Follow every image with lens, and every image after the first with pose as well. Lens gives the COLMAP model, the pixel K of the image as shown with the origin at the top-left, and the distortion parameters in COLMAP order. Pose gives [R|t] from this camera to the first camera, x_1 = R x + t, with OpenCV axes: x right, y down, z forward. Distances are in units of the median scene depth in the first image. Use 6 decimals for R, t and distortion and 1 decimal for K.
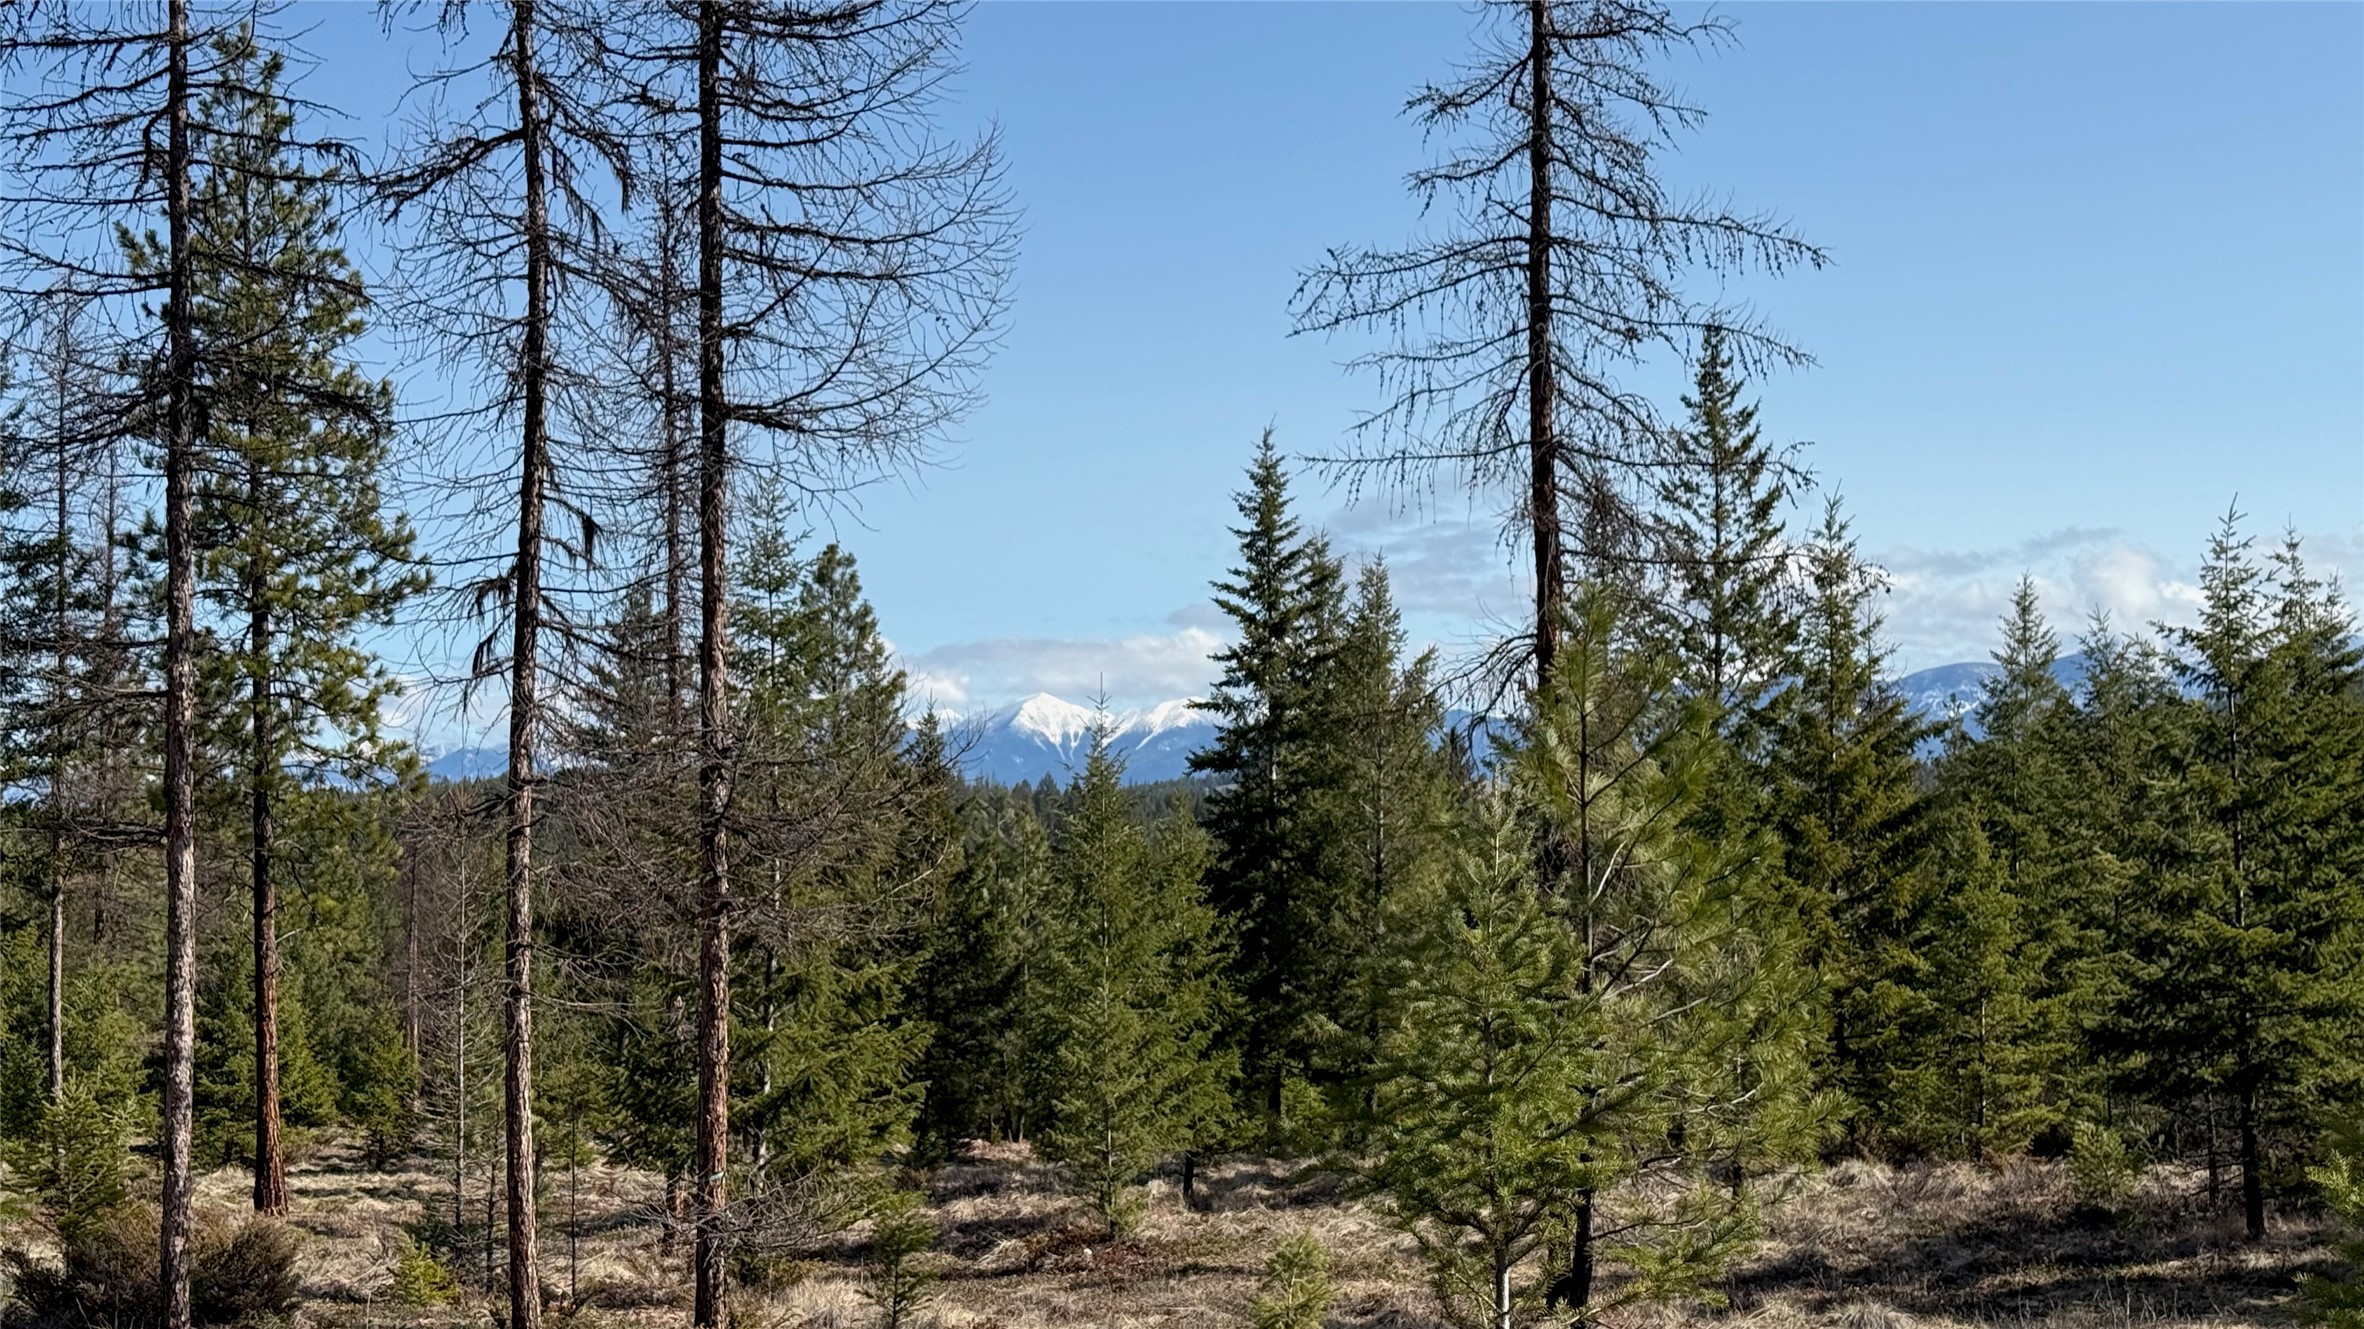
lens RADIAL K [[3251.0, 0, 1179.6], [0, 3251.0, 699.3], [0, 0, 1]] dist [0.116397, 0.000000]
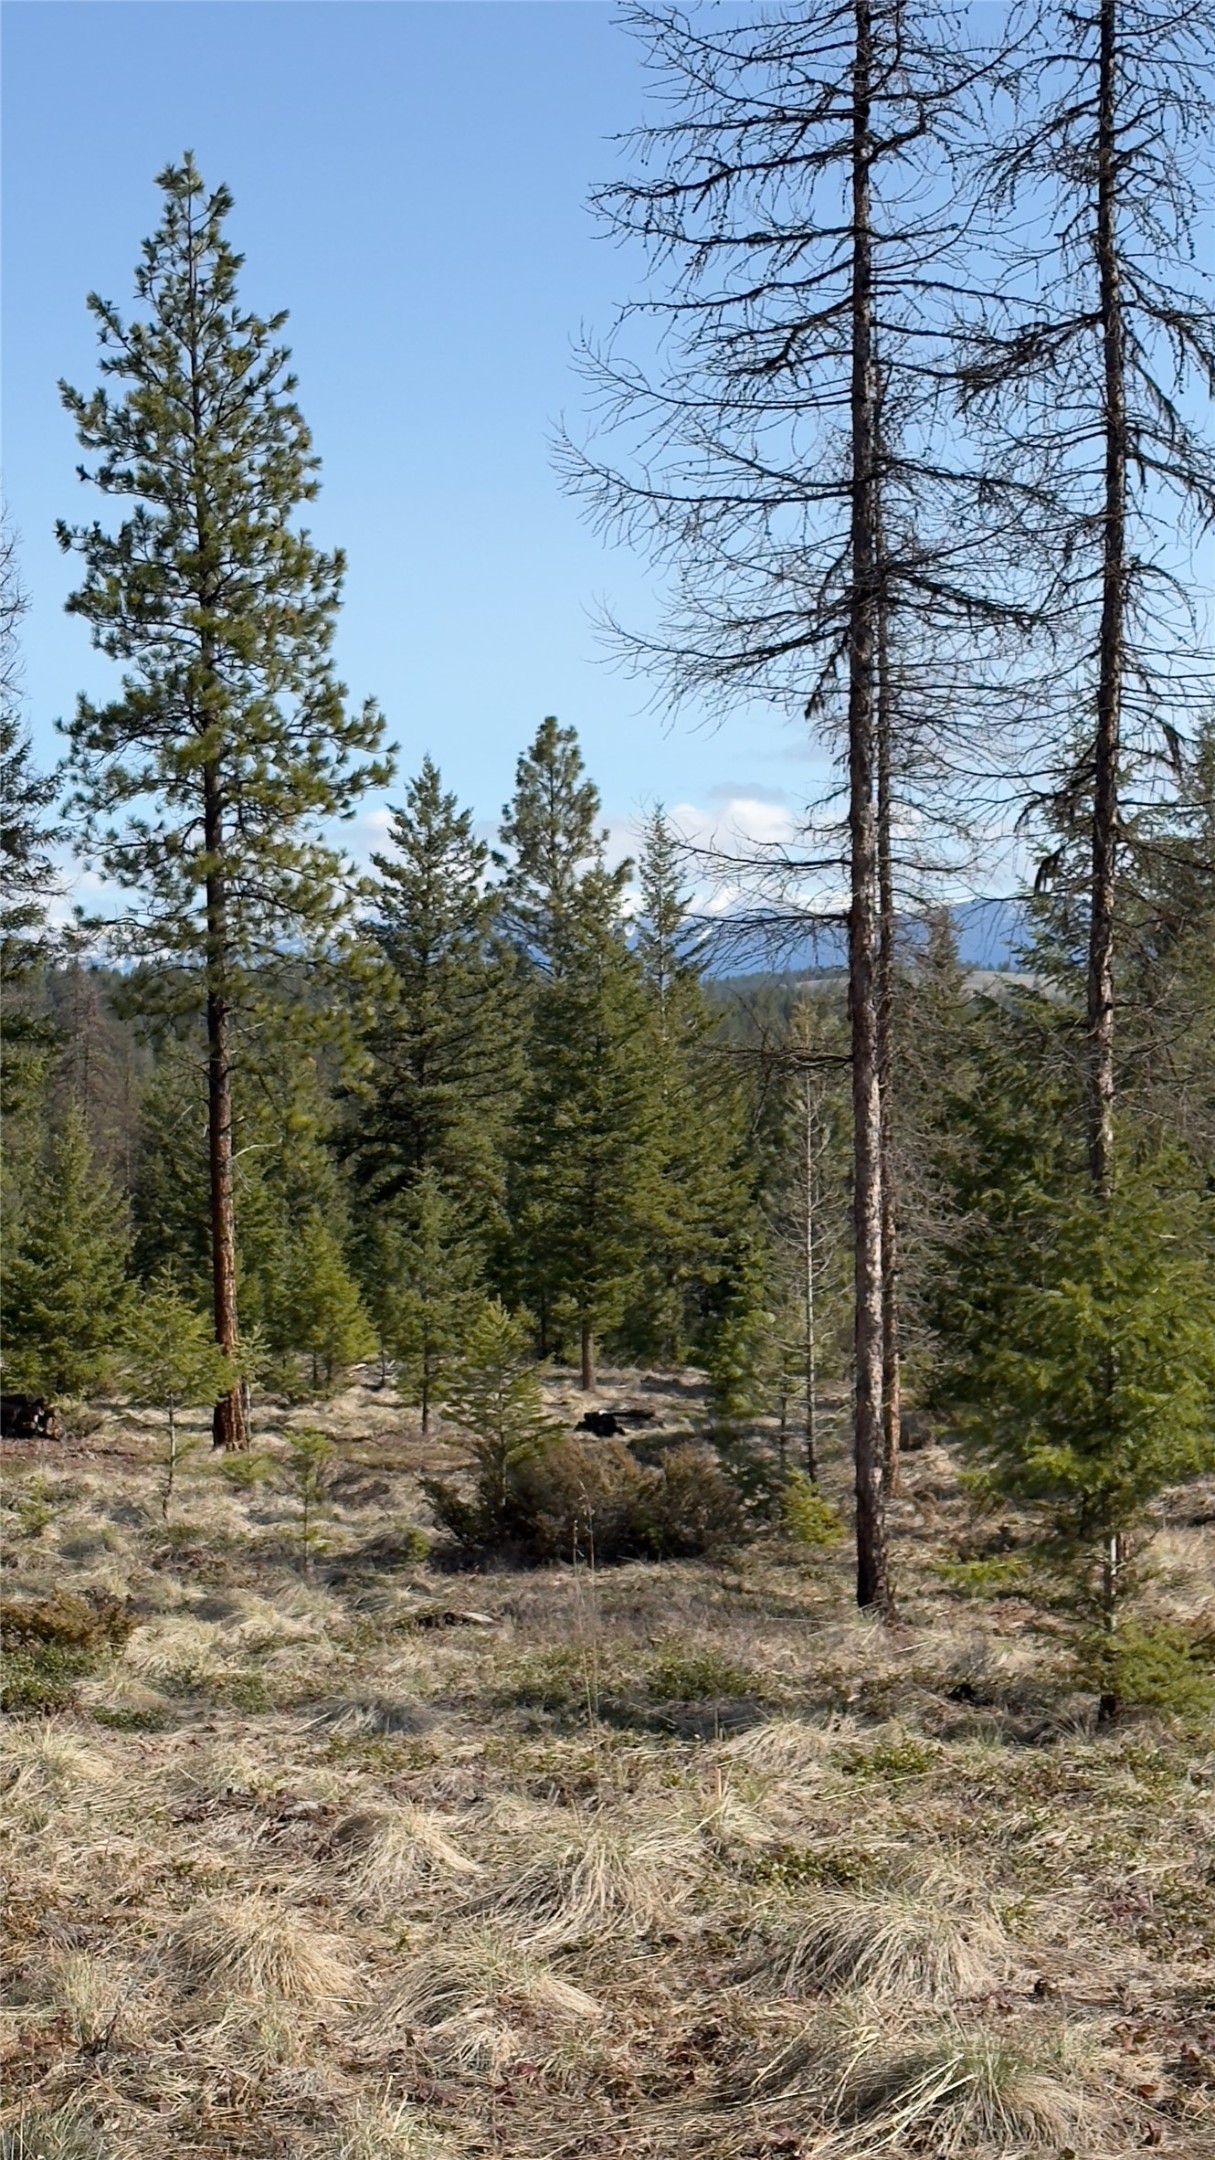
lens RADIAL K [[3686.1, 0, 528.9], [0, 3686.1, 1095.0], [0, 0, 1]] dist [0.174973, 0.000000]
pose [[0.999565, 0.002195, -0.029418, -0.160771], [-0.000473, 0.998293, 0.058403, -0.005590], [0.029496, -0.058363, 0.997860, -0.042832]]
